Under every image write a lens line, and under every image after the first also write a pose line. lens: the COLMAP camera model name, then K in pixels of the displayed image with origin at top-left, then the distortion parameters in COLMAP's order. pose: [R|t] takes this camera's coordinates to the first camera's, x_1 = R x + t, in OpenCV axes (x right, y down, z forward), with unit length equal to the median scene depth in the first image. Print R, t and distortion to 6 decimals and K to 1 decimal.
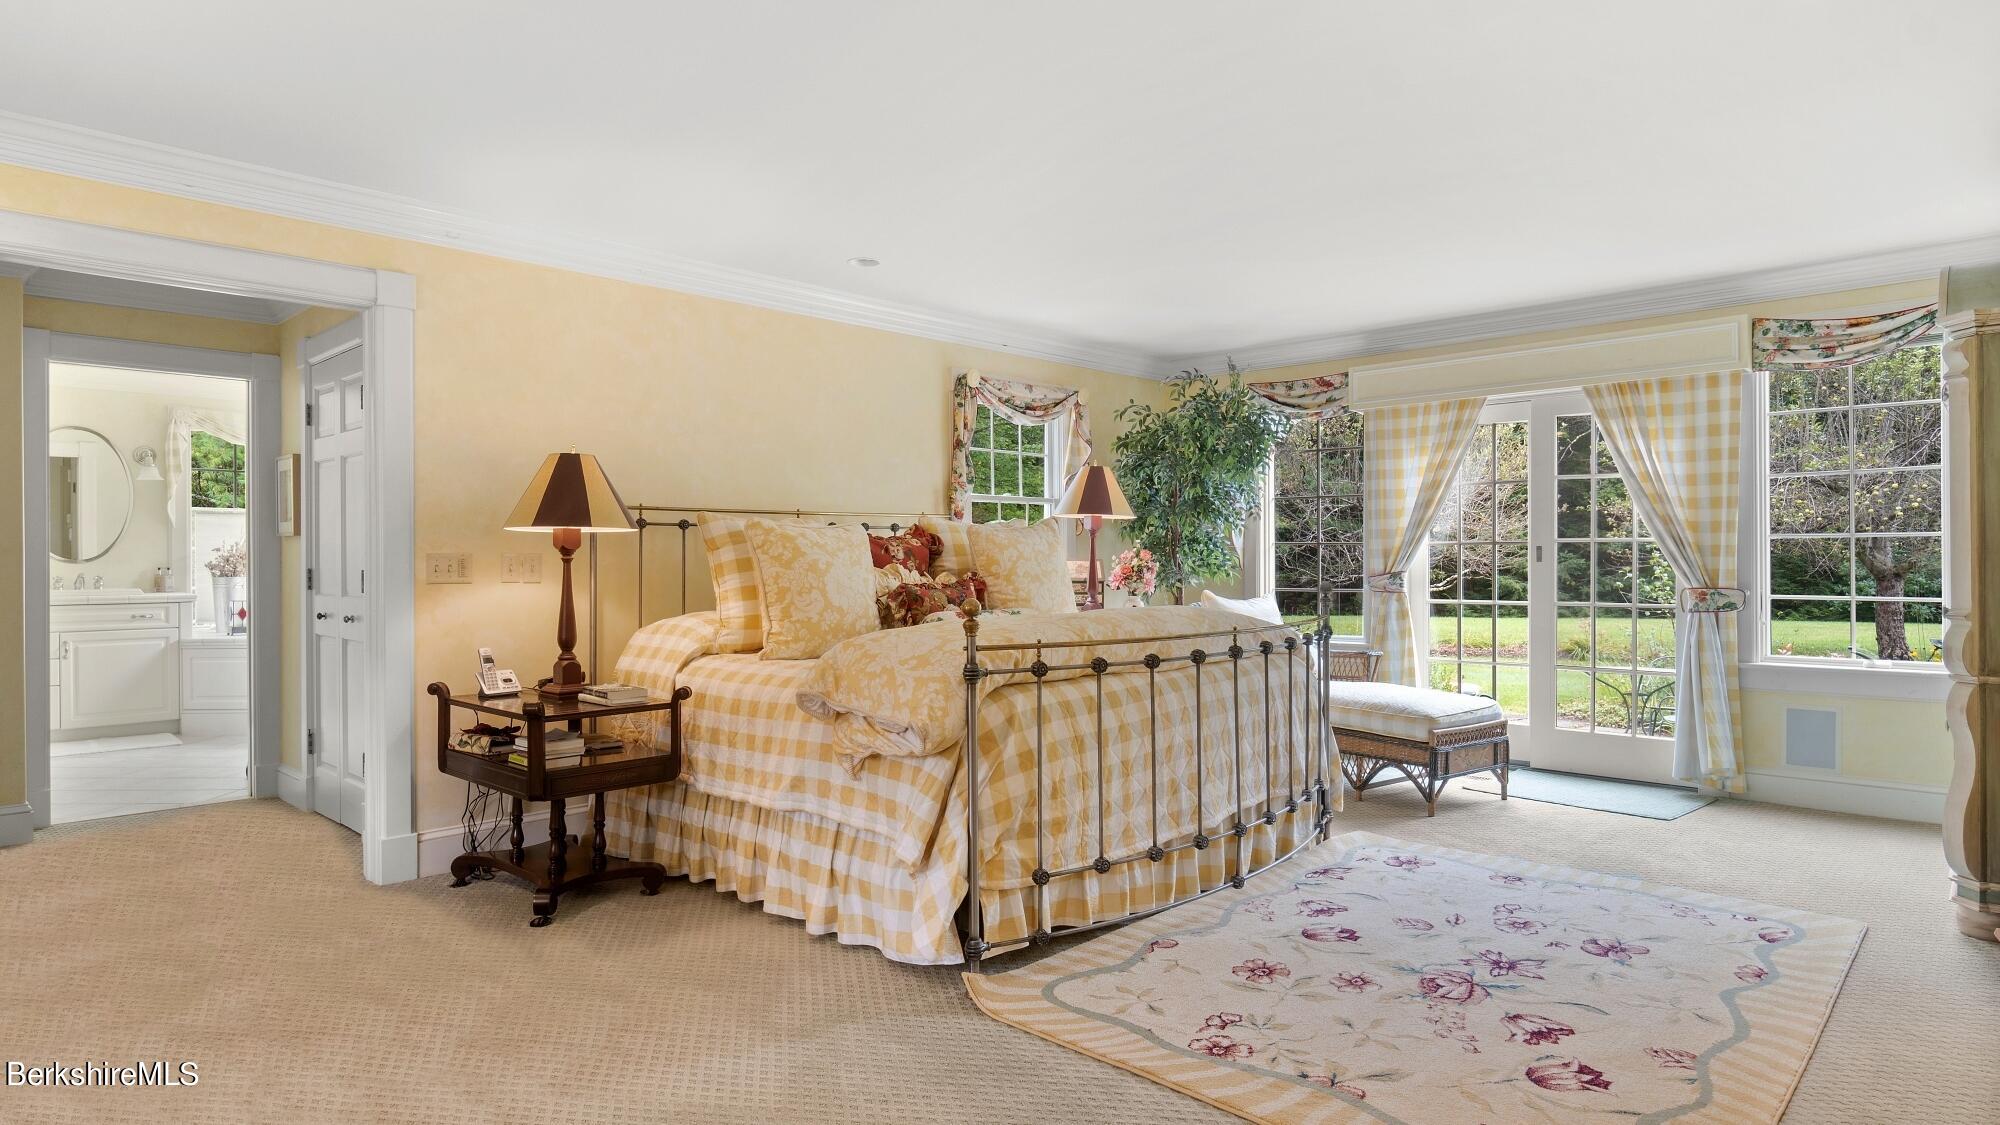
lens RADIAL K [[1204.6, 0, 1000.0], [0, 1204.6, 562.5], [0, 0, 1]] dist [-0.000366, 0.001905]
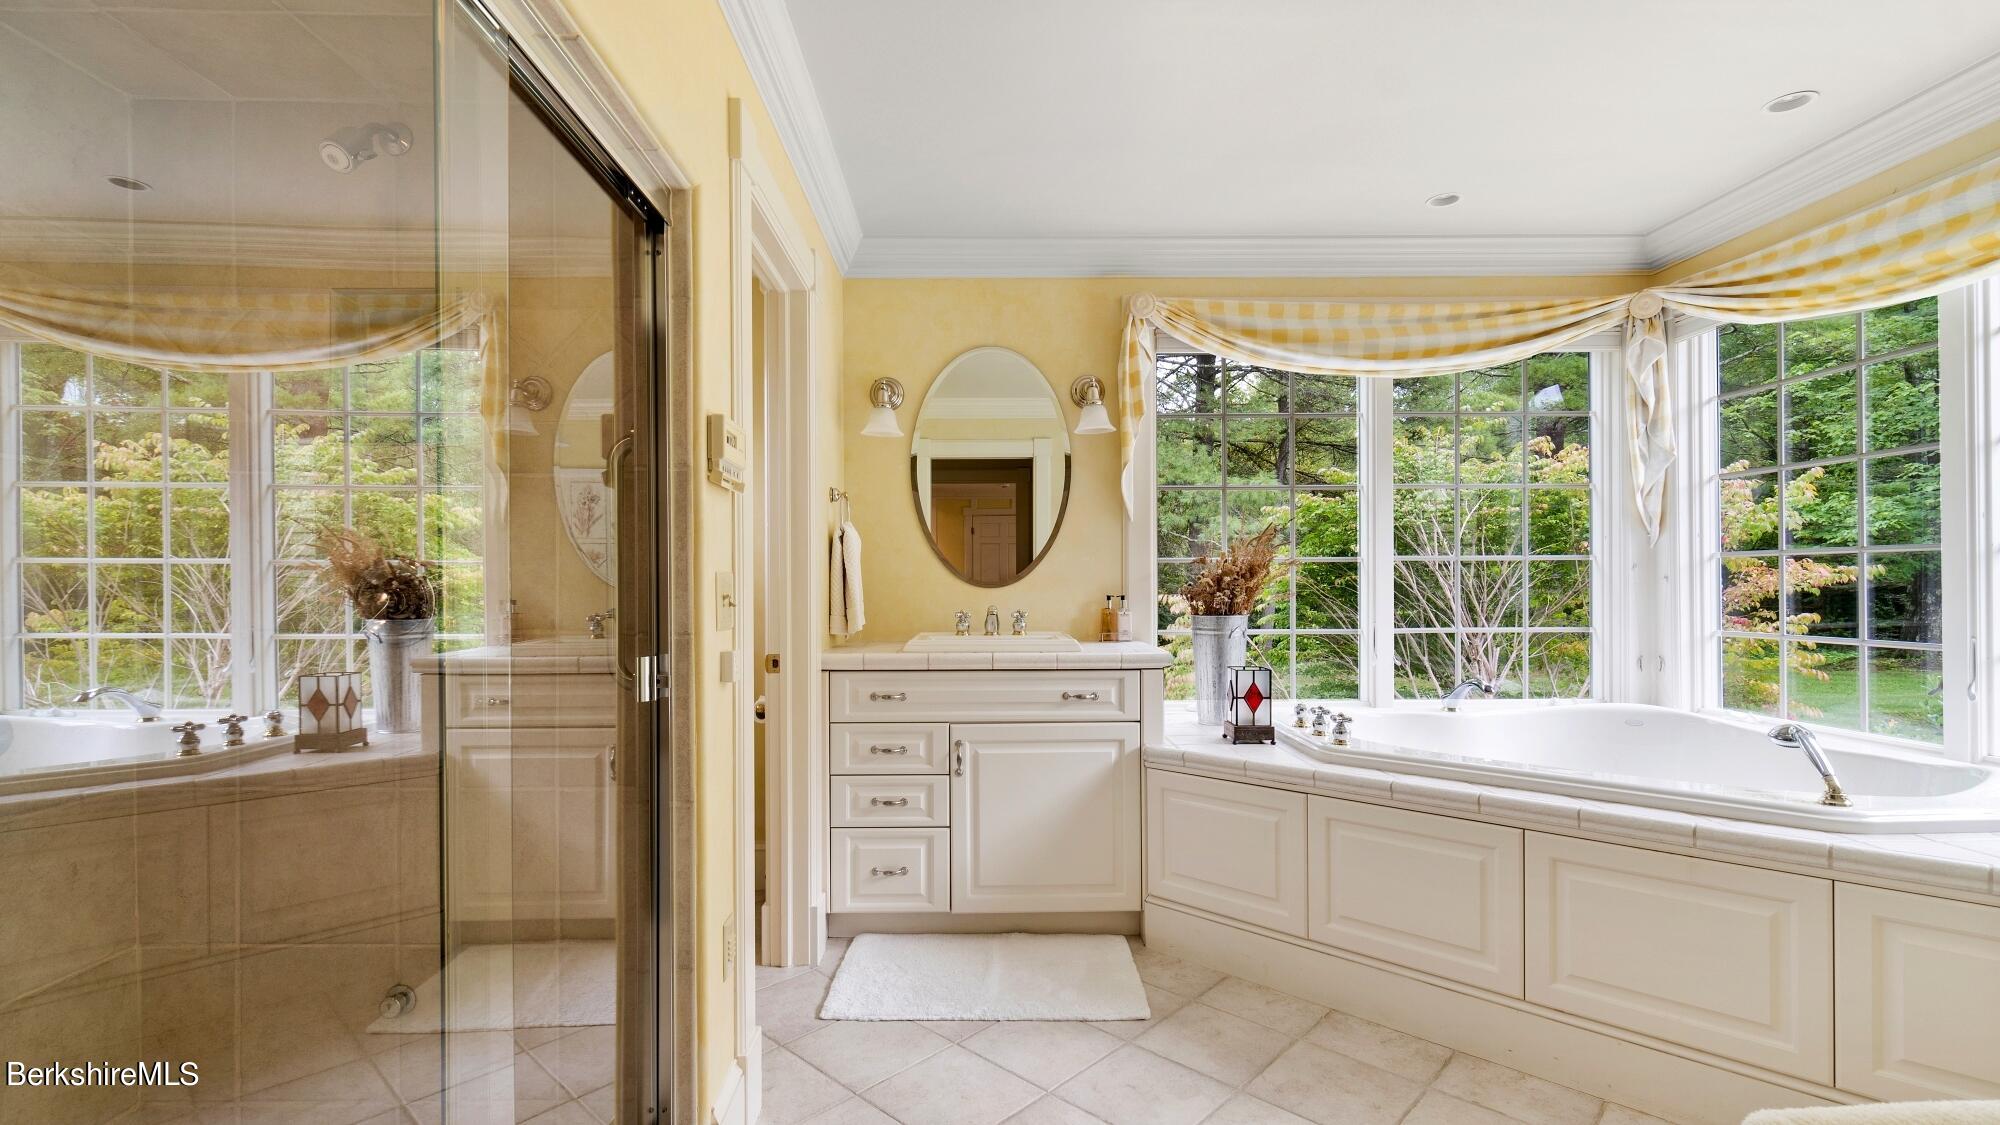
lens RADIAL K [[1204.6, 0, 1000.0], [0, 1204.6, 562.5], [0, 0, 1]] dist [-0.000366, 0.001905]
pose [[0.763572, -0.000599, -0.645722, -0.409001], [-0.001450, 0.999995, -0.002643, -0.009721], [0.645721, 0.002954, 0.763568, 0.588955]]
